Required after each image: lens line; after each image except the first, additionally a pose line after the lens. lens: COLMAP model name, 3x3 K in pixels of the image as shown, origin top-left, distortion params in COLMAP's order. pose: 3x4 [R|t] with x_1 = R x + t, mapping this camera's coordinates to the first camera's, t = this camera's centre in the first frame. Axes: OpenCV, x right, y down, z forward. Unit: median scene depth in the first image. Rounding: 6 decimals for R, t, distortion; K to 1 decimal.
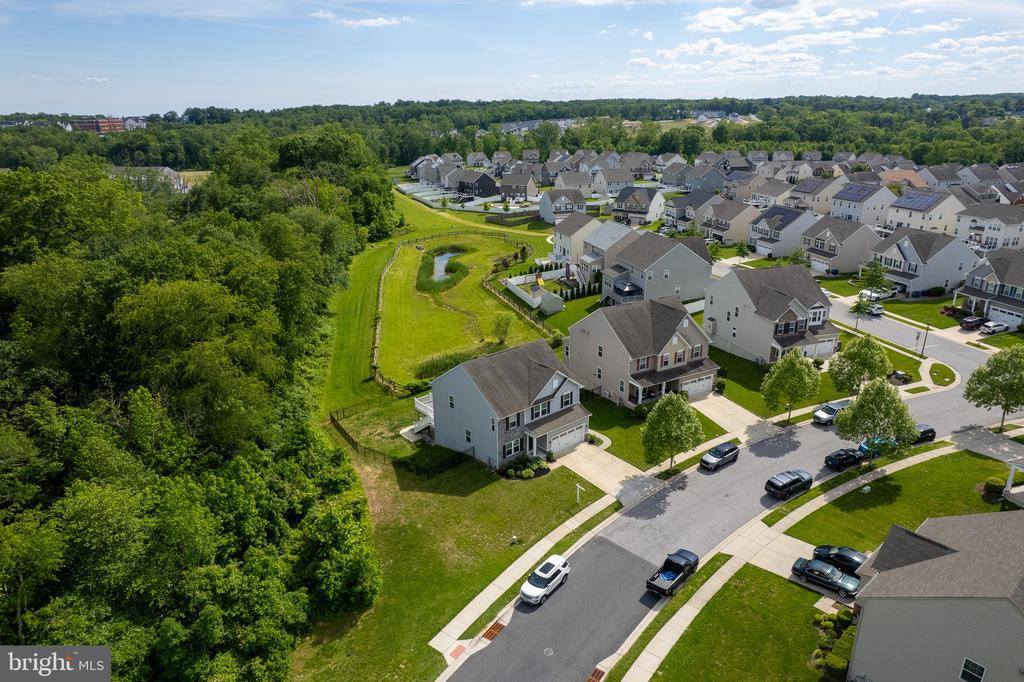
lens RADIAL K [[657.0, 0, 514.0], [0, 657.0, 339.1], [0, 0, 1]] dist [-0.078069, 0.066251]
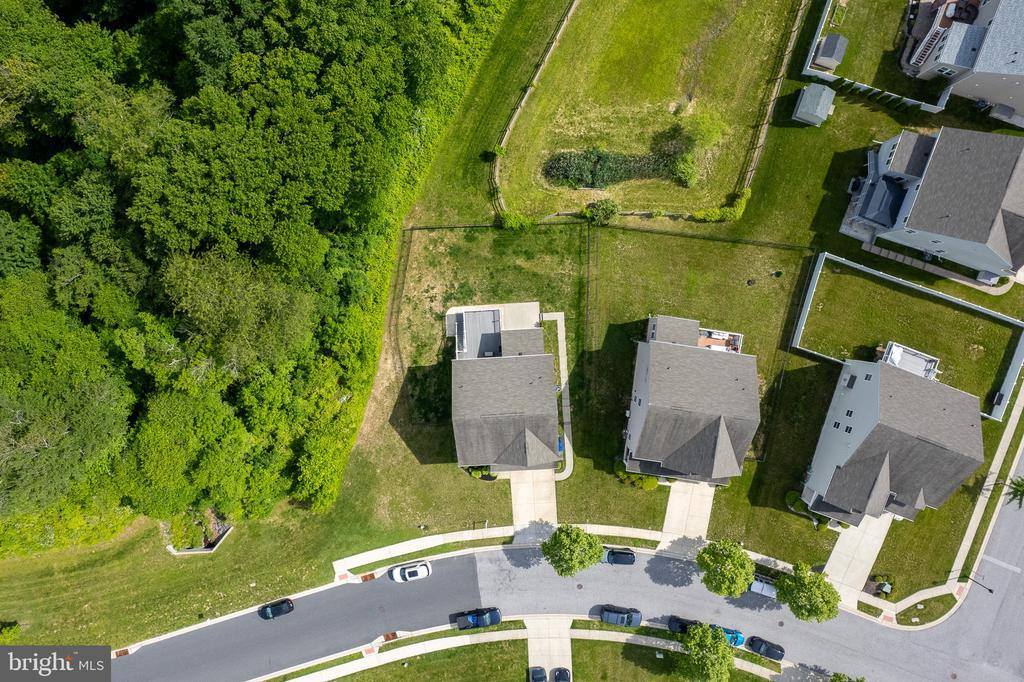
lens RADIAL K [[697.1, 0, 516.5], [0, 697.1, 322.6], [0, 0, 1]] dist [-0.070122, 0.061282]
pose [[0.796232, 0.604809, 0.014888, -0.107648], [-0.206067, 0.247985, 0.946594, -1.087733], [0.568816, -0.756776, 0.322085, 0.809238]]
